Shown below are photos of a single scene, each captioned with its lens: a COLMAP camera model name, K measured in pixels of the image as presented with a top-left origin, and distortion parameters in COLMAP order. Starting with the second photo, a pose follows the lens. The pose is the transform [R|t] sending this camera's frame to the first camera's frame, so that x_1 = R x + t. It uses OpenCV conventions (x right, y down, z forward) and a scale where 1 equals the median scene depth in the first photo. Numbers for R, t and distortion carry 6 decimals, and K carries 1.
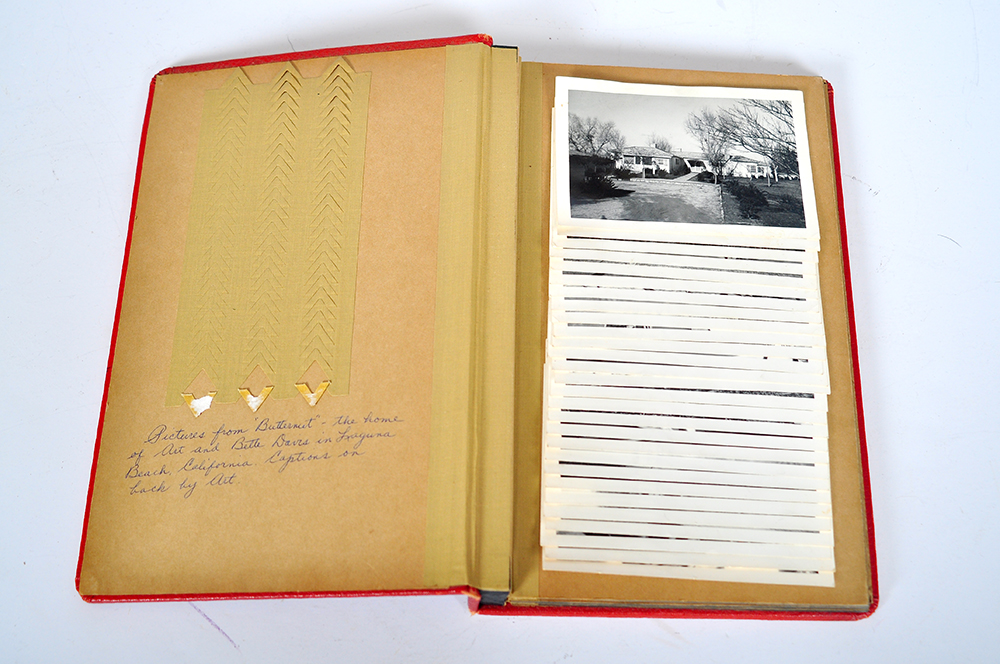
lens RADIAL K [[1463.5, 0, 499.3], [0, 1463.5, 330.0], [0, 0, 1]] dist [-0.133538, 0.000000]
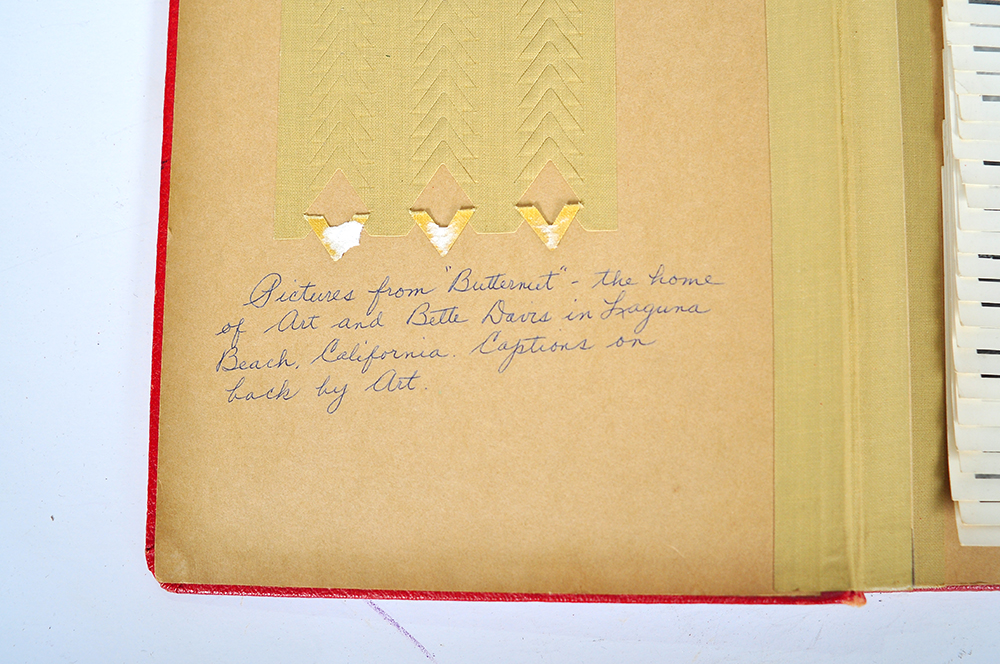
lens RADIAL K [[1463.5, 0, 493.2], [0, 1463.5, 381.8], [0, 0, 1]] dist [-0.133538, 0.000000]
pose [[0.998784, -0.007074, 0.048784, -0.177746], [-0.010239, 0.938296, 0.345680, -0.093414], [-0.048219, -0.345760, 0.937083, 0.457887]]
